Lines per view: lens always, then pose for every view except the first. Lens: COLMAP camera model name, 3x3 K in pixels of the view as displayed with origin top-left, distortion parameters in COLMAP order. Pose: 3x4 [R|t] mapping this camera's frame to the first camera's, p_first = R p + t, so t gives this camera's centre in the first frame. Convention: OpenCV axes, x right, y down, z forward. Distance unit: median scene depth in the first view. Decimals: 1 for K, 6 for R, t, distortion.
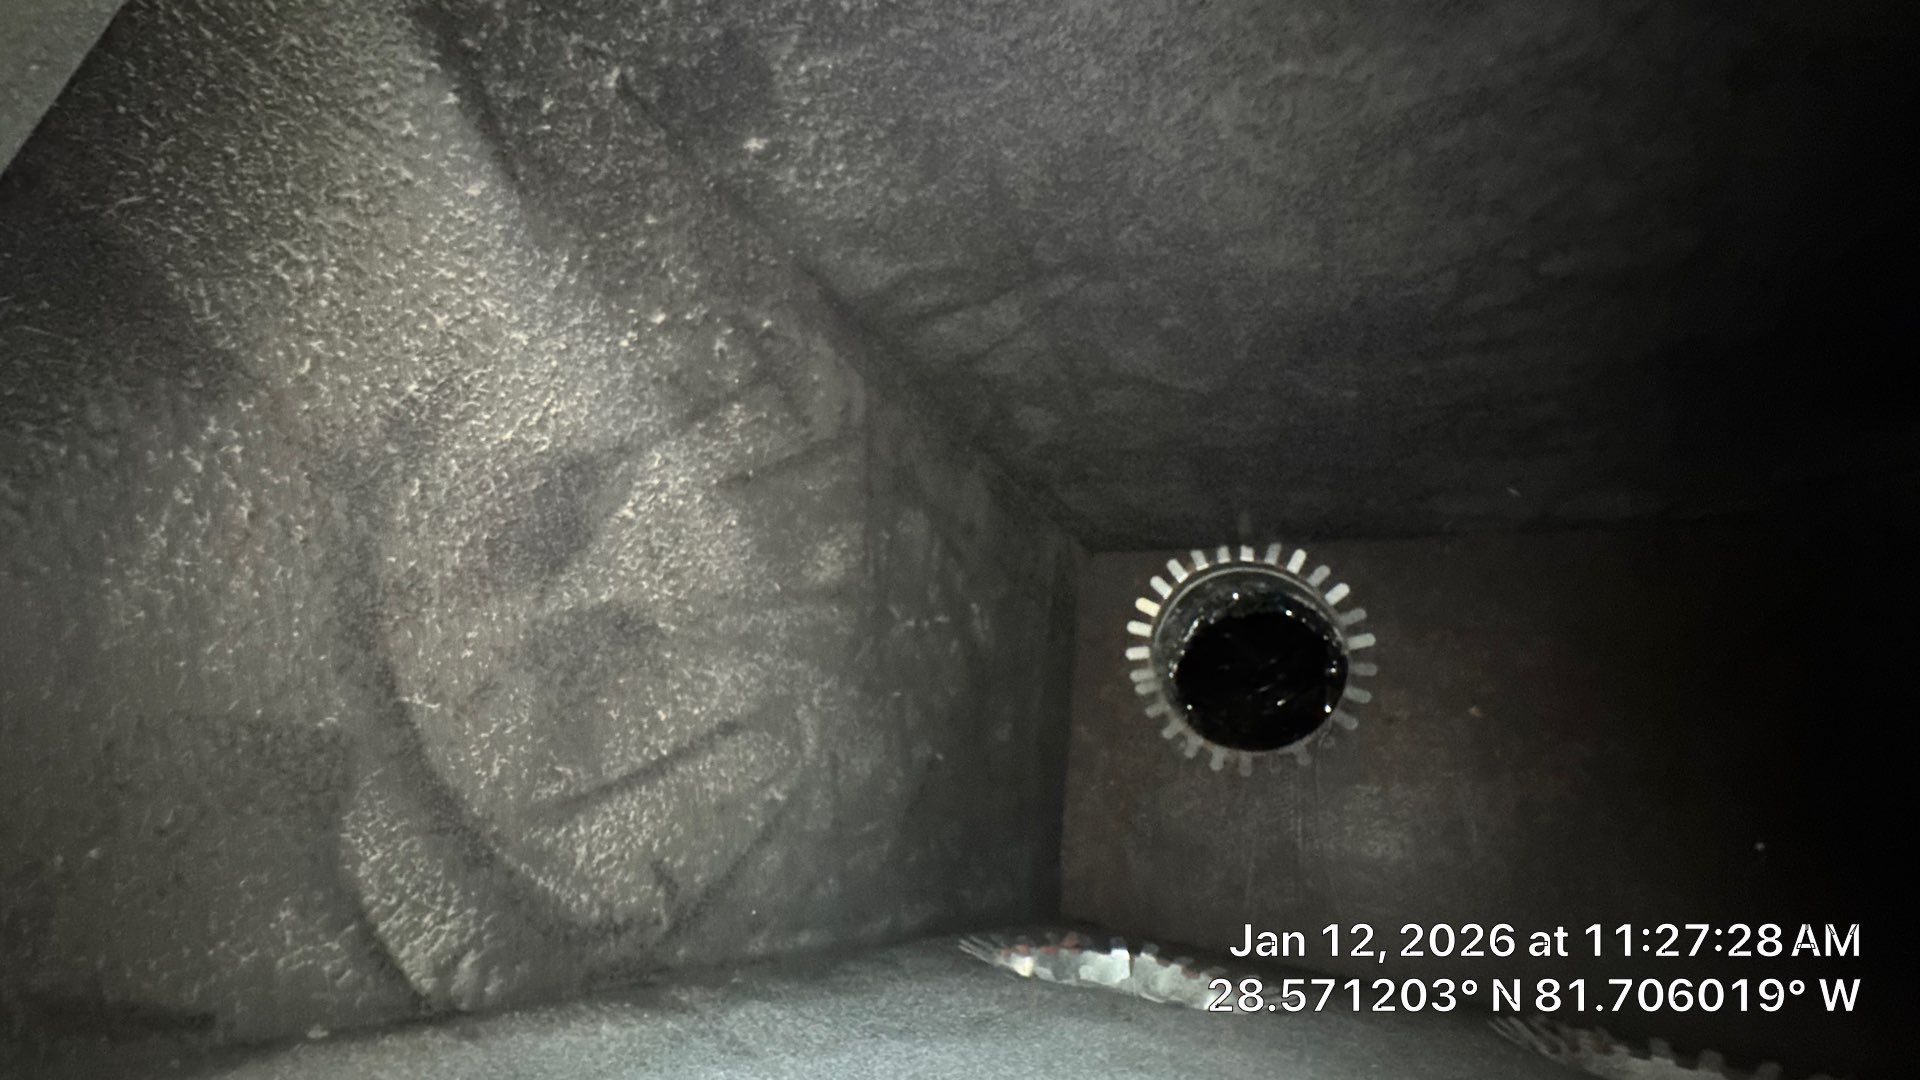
lens RADIAL K [[763.1, 0, 972.7], [0, 763.1, 542.7], [0, 0, 1]] dist [-0.004946, -0.000334]
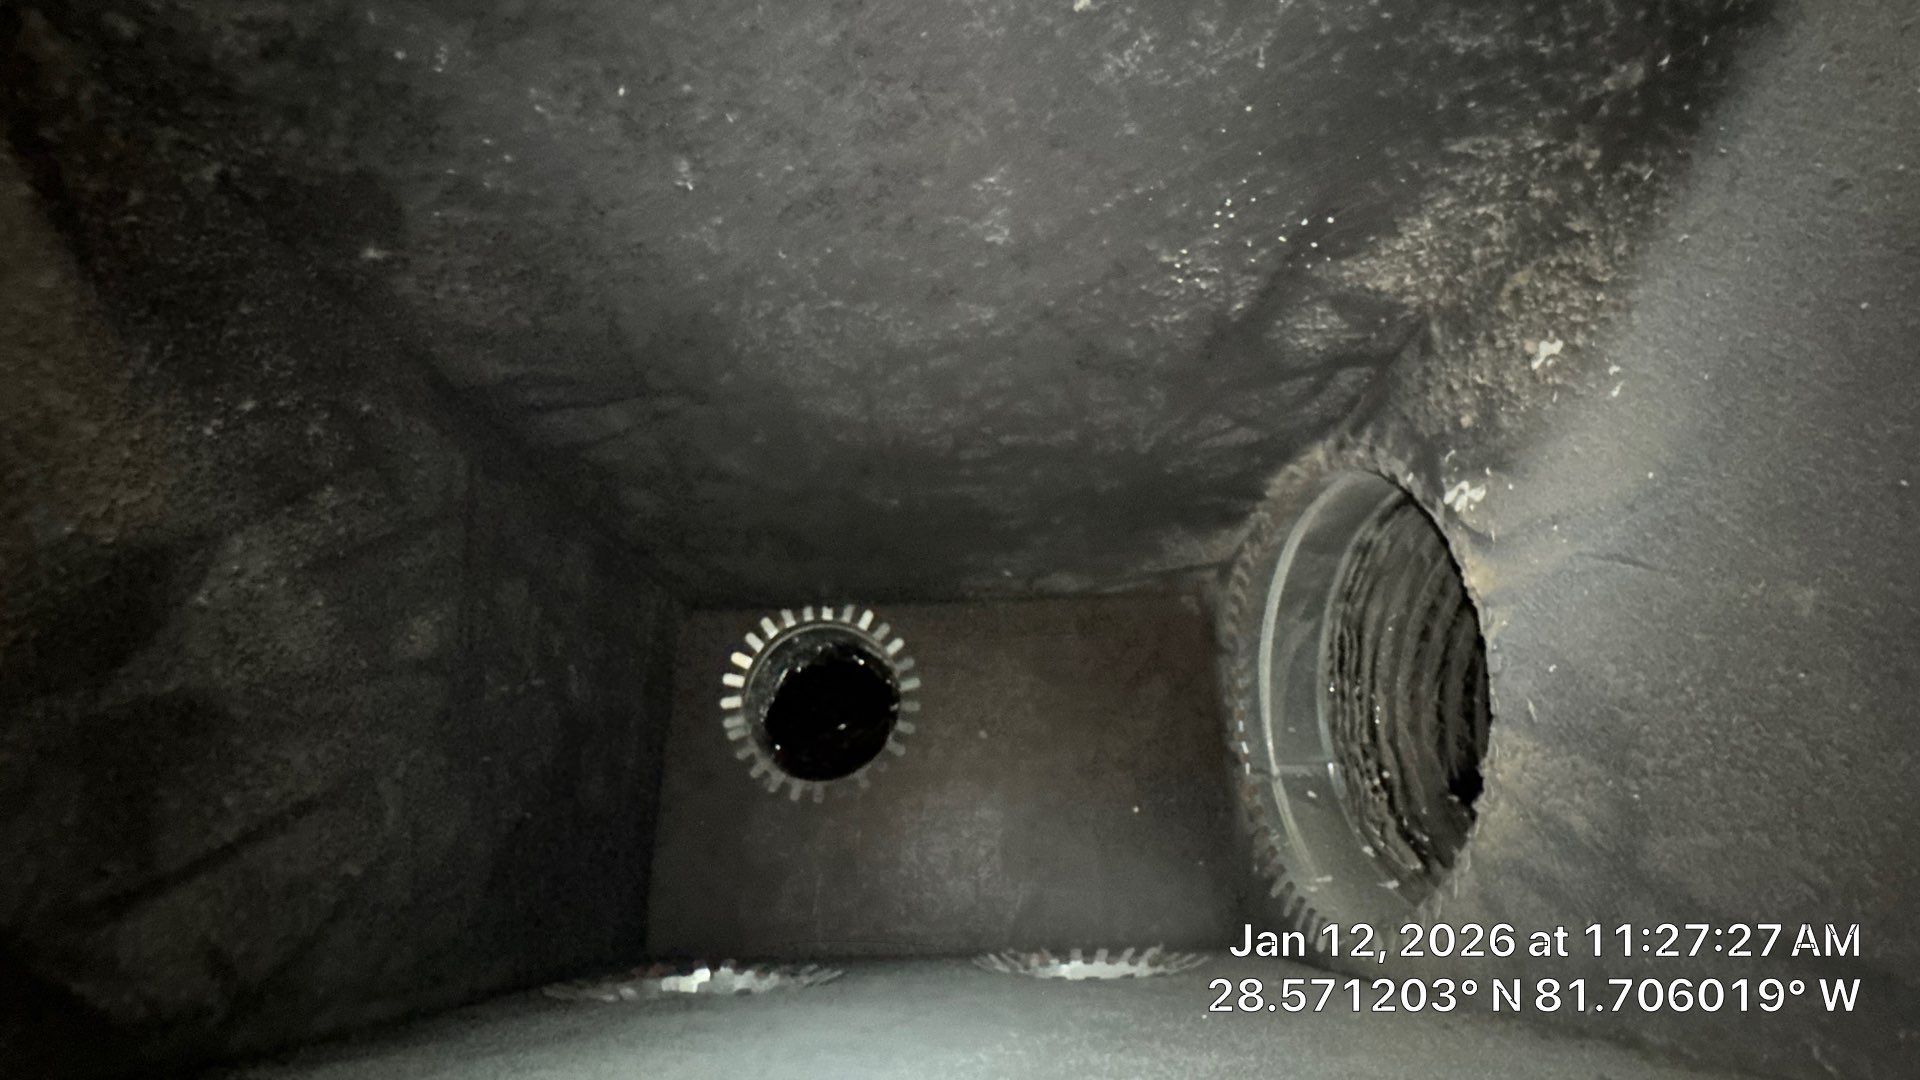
lens RADIAL K [[763.1, 0, 962.3], [0, 763.1, 535.9], [0, 0, 1]] dist [-0.004946, -0.000334]
pose [[0.884081, 0.045496, 0.465113, -0.026519], [-0.018517, 0.997879, -0.062413, -0.062576], [-0.466966, 0.046566, 0.883048, -0.280309]]
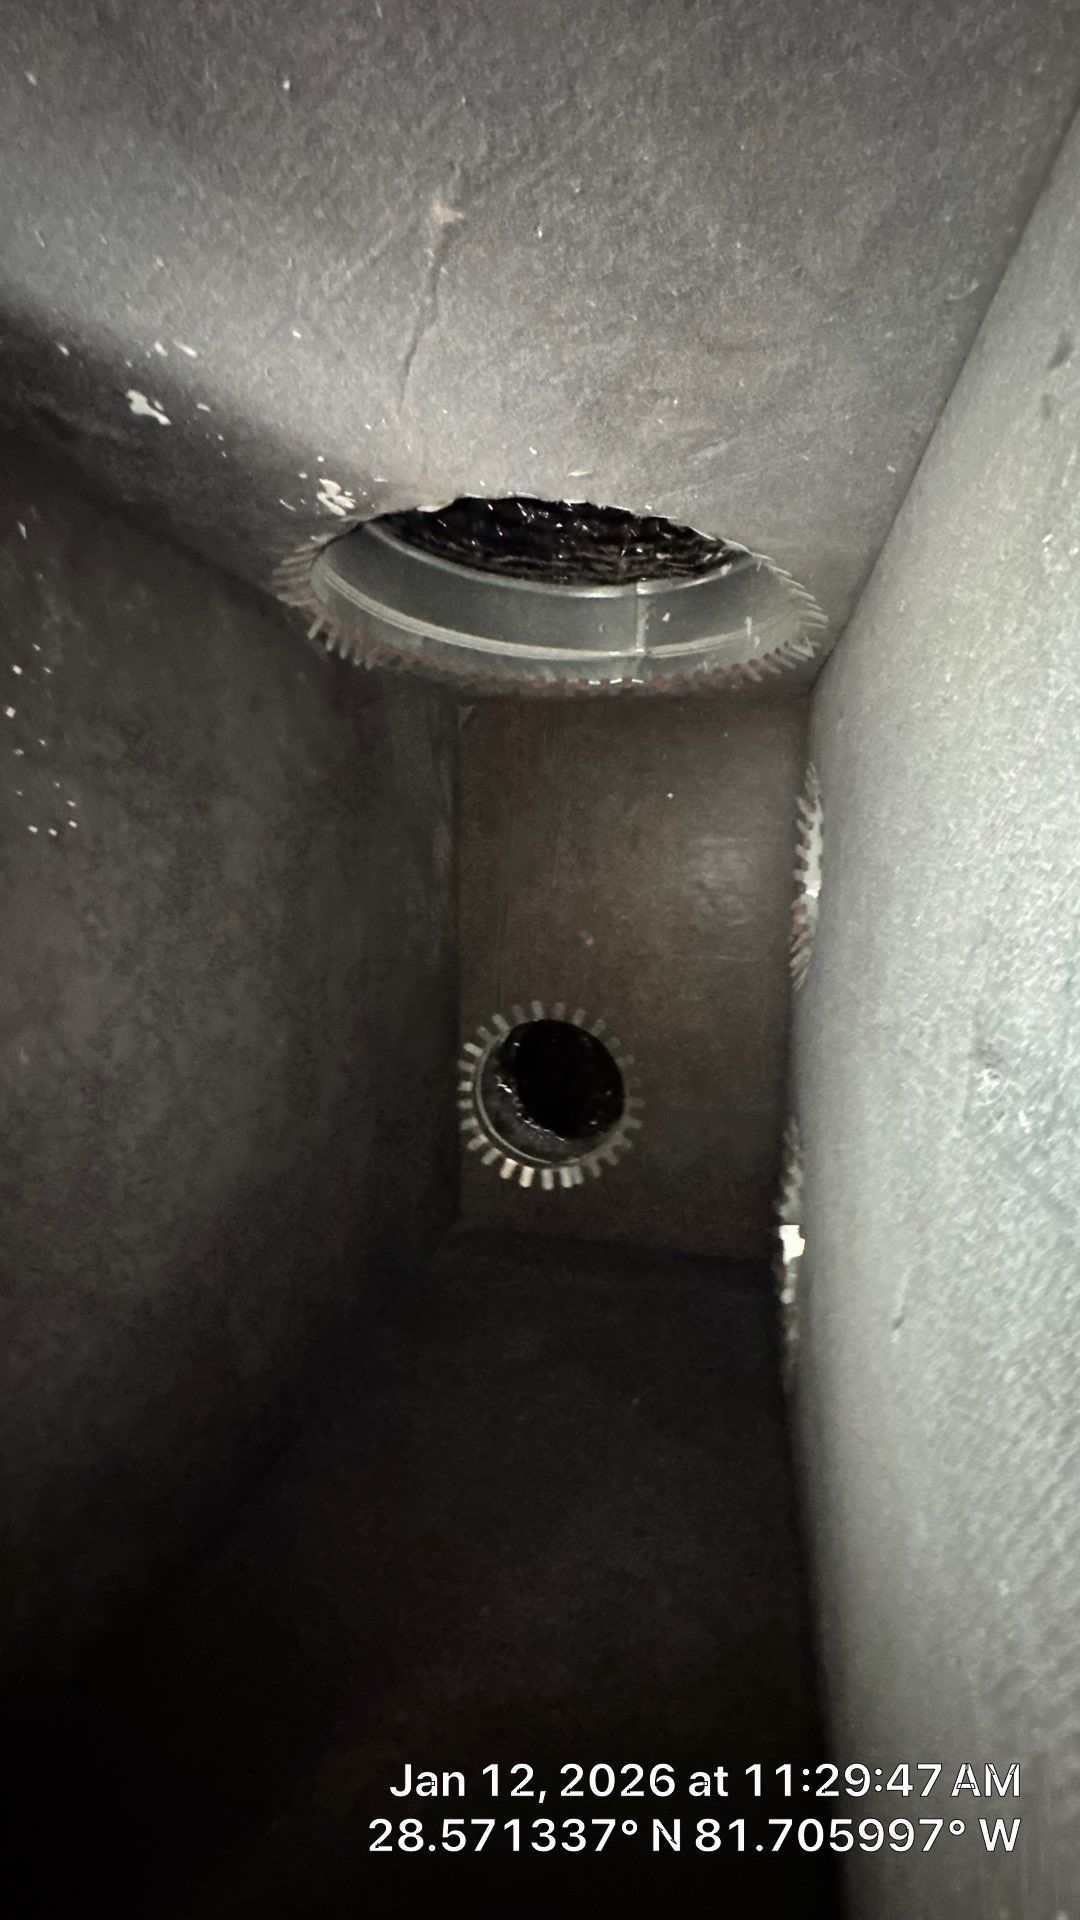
lens RADIAL K [[763.1, 0, 538.6], [0, 763.1, 954.2], [0, 0, 1]] dist [-0.004946, -0.000334]
pose [[0.003332, -0.936895, 0.349595, 0.233203], [0.992013, 0.047179, 0.116981, -0.037857], [-0.126092, 0.346413, 0.929569, -0.355085]]
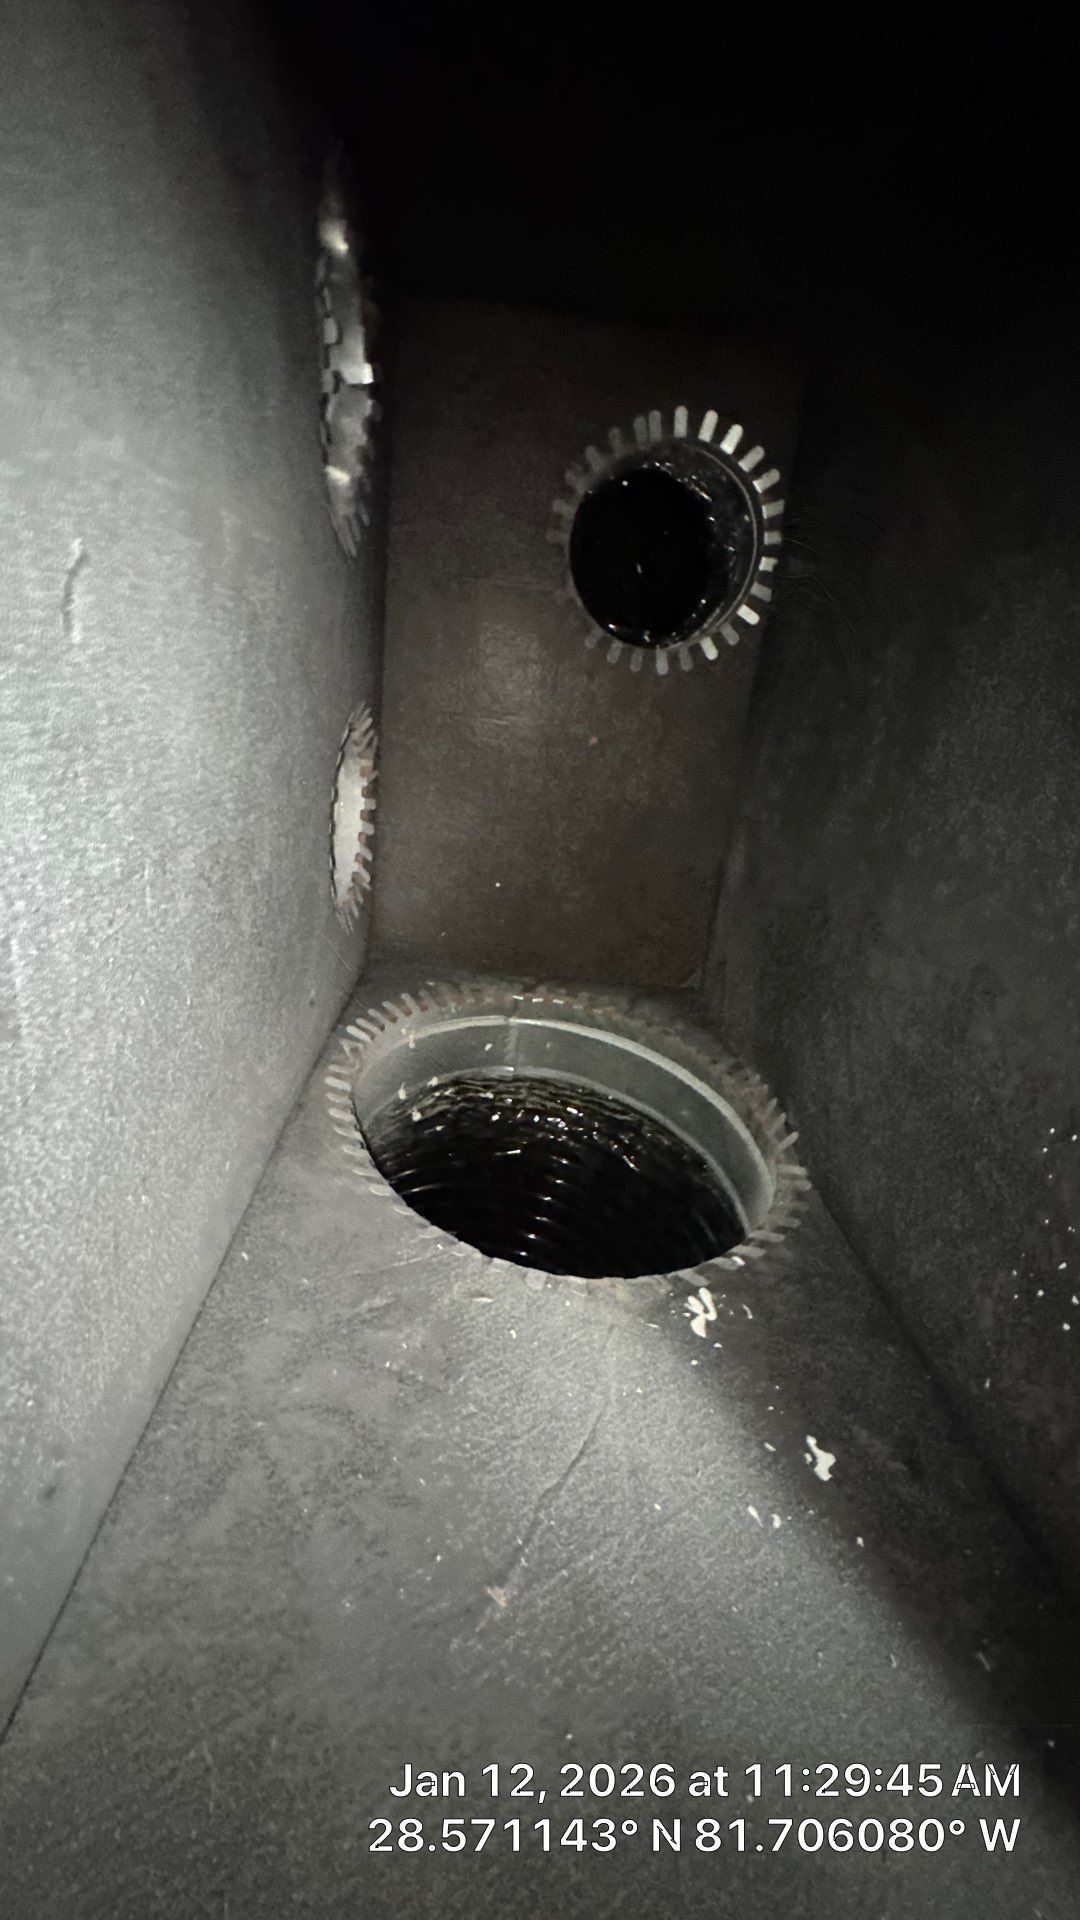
lens RADIAL K [[763.1, 0, 545.1], [0, 763.1, 956.3], [0, 0, 1]] dist [-0.004946, -0.000334]
pose [[0.006823, 0.683324, 0.730083, -0.011654], [-0.940816, -0.243012, 0.236241, -0.119483], [0.338848, -0.688486, 0.641225, -0.093656]]
